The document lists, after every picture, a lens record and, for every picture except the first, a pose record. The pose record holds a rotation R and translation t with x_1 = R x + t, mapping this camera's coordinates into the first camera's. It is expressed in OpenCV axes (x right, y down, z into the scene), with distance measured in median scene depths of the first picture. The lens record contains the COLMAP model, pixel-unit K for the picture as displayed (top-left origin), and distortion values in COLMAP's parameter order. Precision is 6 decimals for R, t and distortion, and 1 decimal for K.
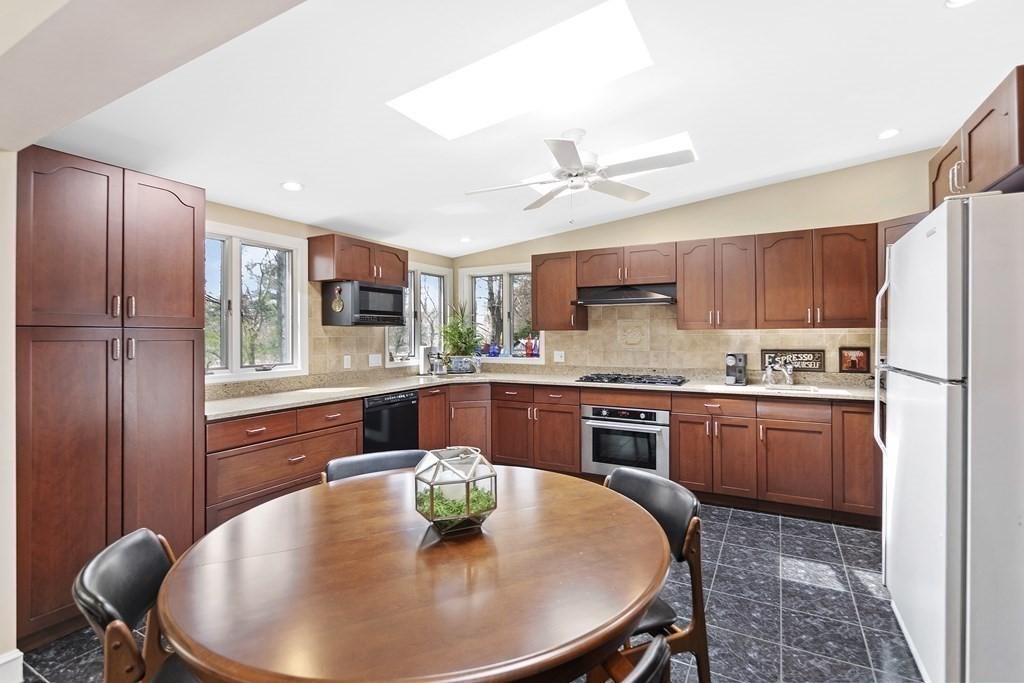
lens RADIAL K [[472.5, 0, 513.9], [0, 472.5, 336.3], [0, 0, 1]] dist [-0.001818, -0.000124]
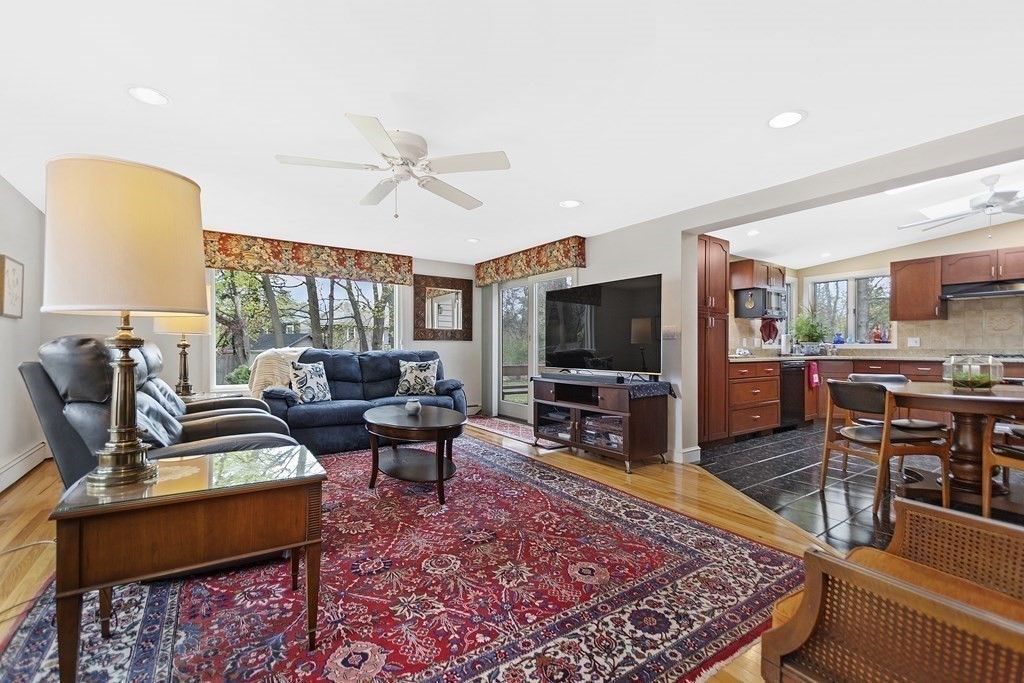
lens RADIAL K [[446.1, 0, 512.5], [0, 446.1, 345.6], [0, 0, 1]] dist [0.001699, -0.000032]
pose [[0.892368, 0.001673, -0.451306, -0.332954], [-0.002866, 0.999994, -0.001961, 0.060985], [0.451300, 0.003043, 0.892367, -0.550684]]
